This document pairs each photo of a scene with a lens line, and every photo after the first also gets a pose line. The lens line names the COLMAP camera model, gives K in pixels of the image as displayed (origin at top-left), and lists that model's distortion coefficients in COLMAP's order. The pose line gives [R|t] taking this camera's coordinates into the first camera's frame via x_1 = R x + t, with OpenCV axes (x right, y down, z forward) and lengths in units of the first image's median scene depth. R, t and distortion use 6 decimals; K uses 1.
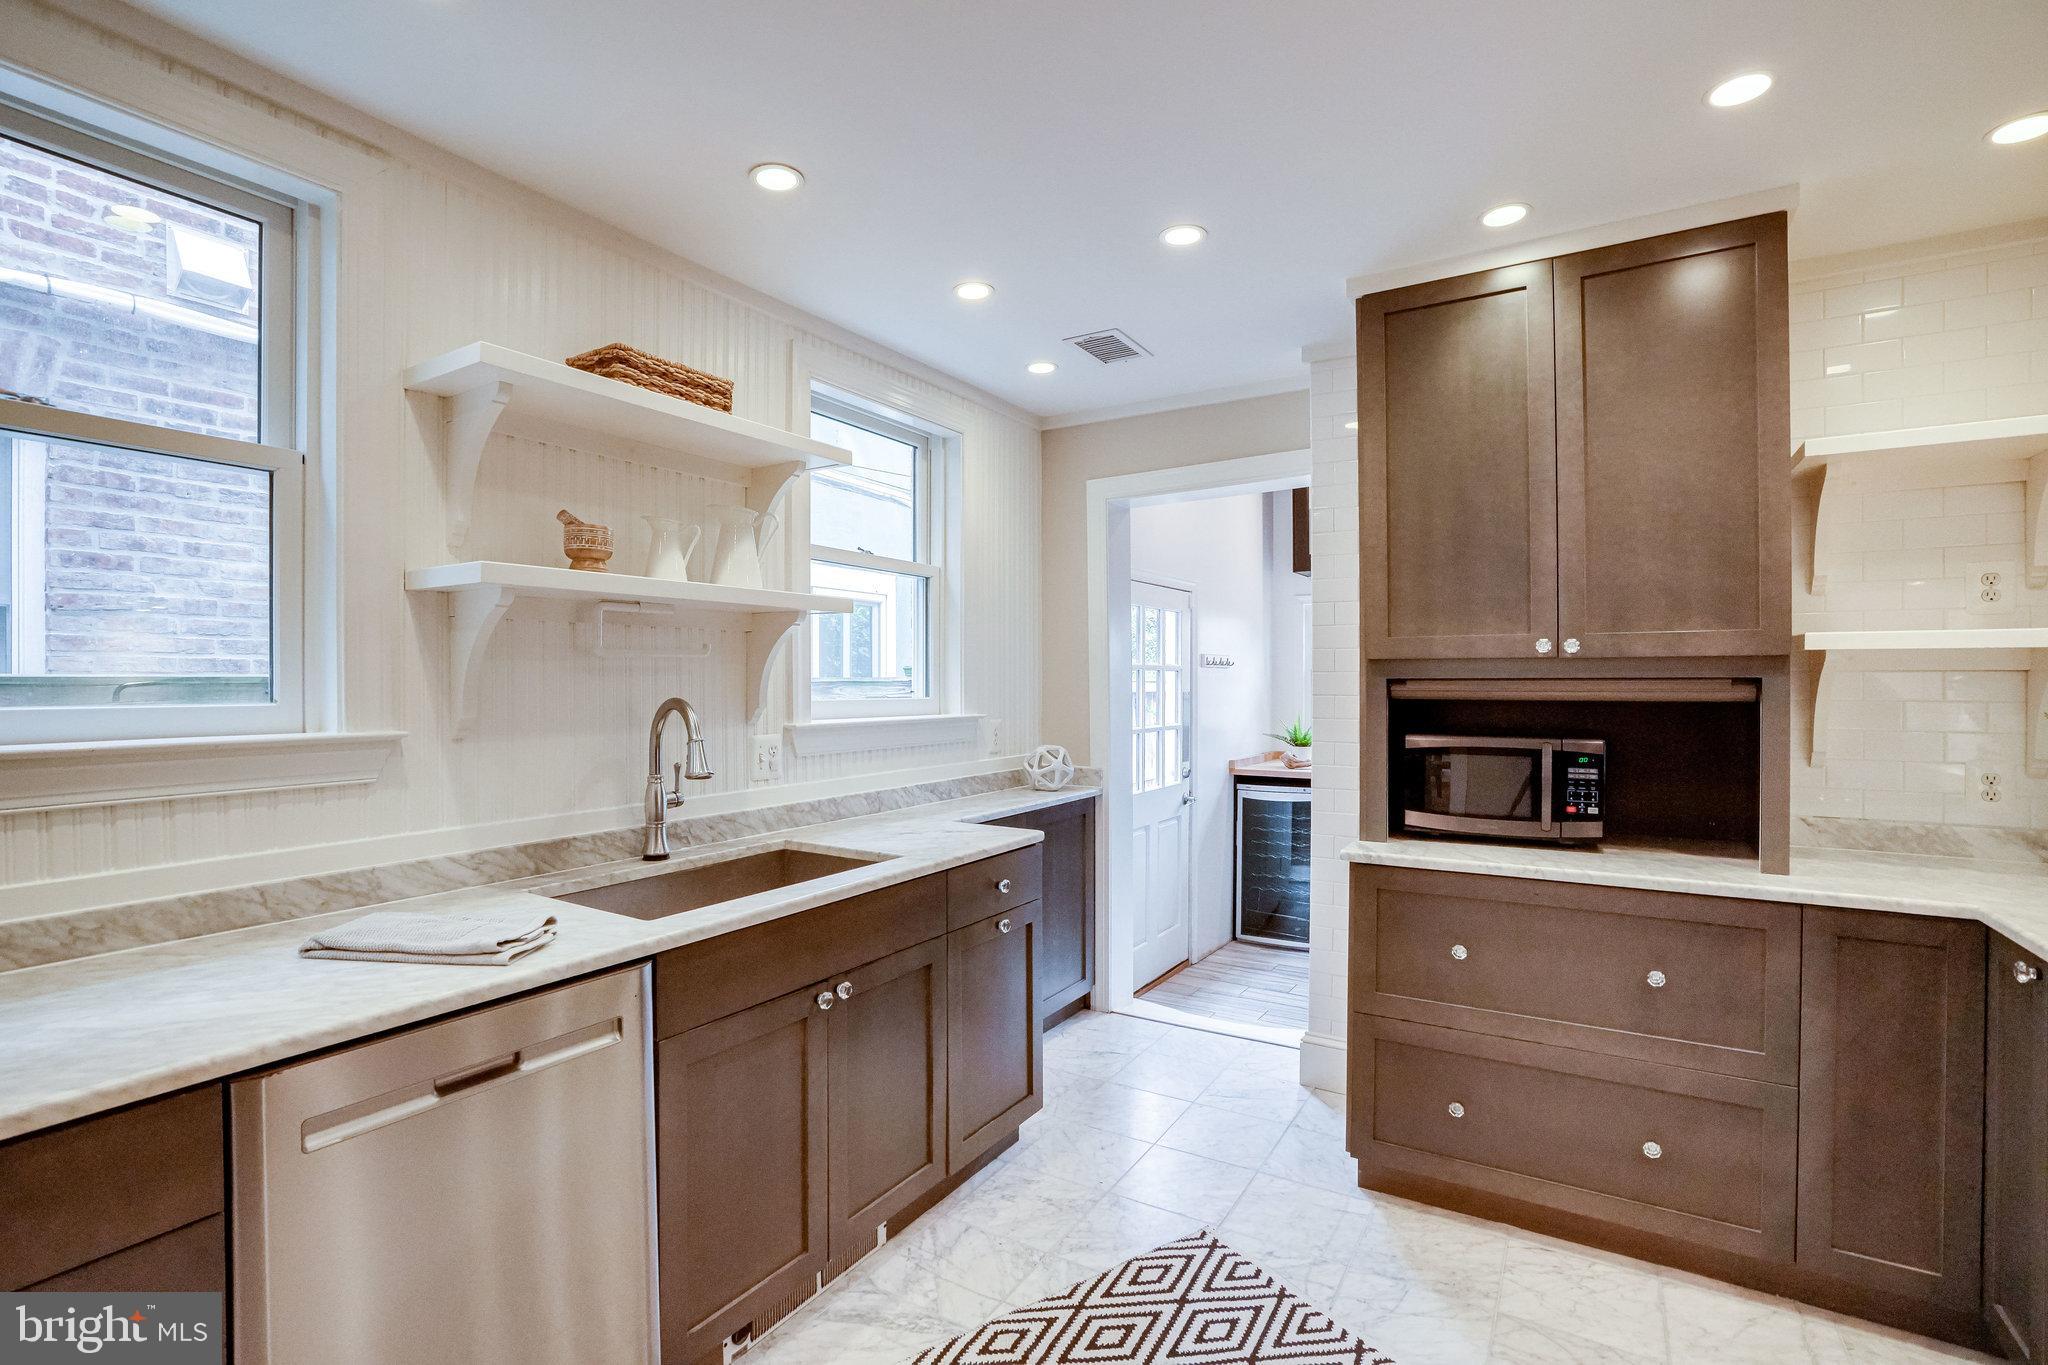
lens RADIAL K [[939.6, 0, 1022.8], [0, 939.6, 686.2], [0, 0, 1]] dist [-0.027020, 0.000848]
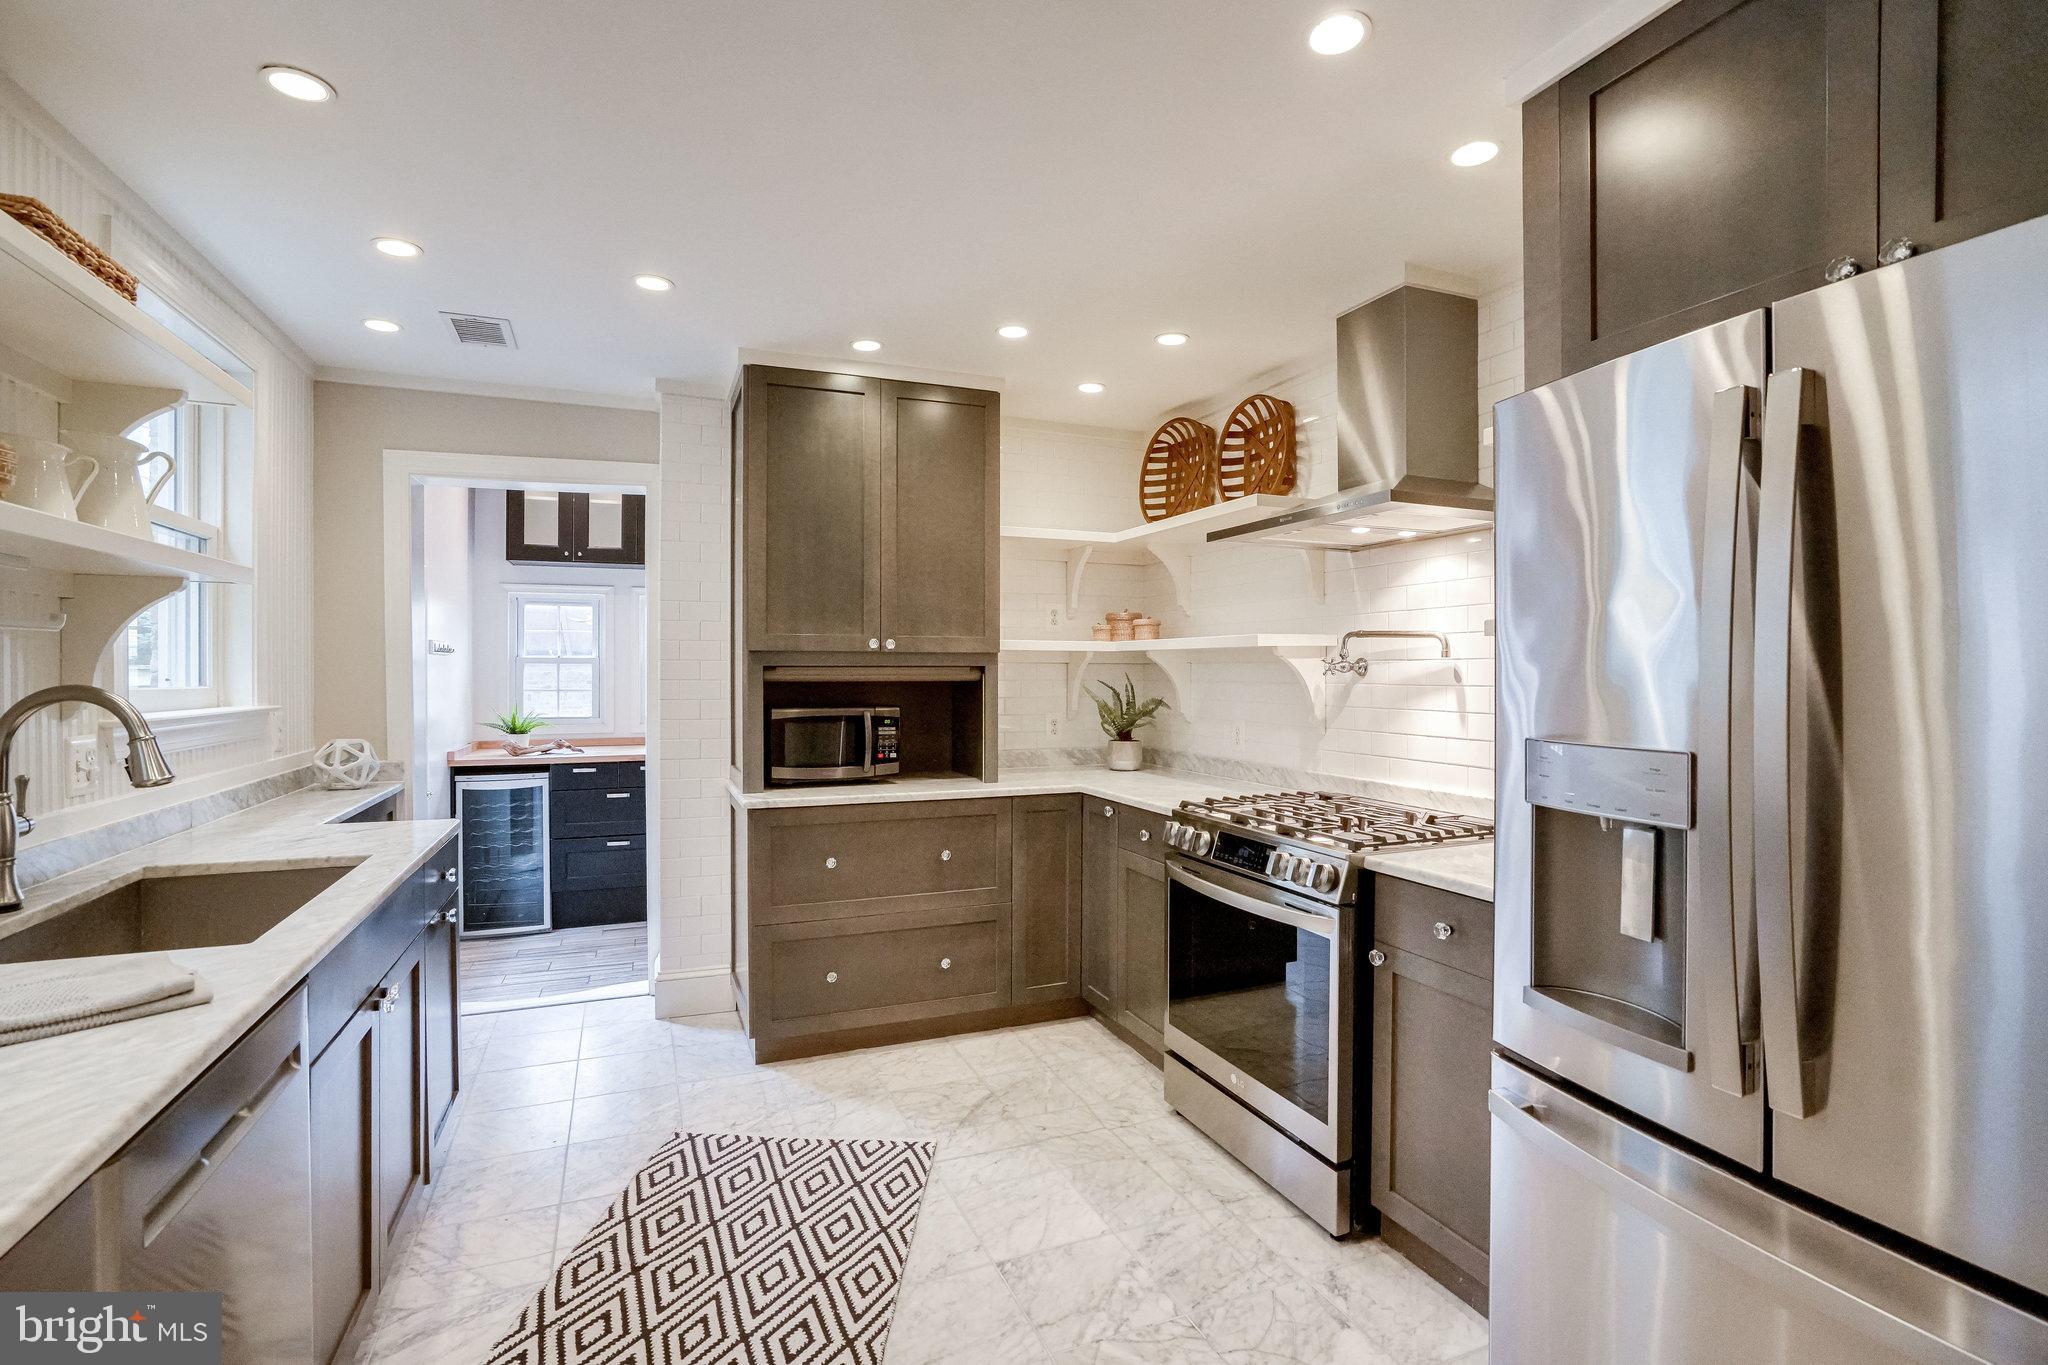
lens RADIAL K [[944.7, 0, 1022.1], [0, 944.7, 674.0], [0, 0, 1]] dist [-0.053389, 0.018658]
pose [[0.576505, -0.000301, 0.817094, -0.497316], [0.002208, 0.999997, -0.001190, 0.006276], [-0.817091, 0.002490, 0.576504, -0.037812]]
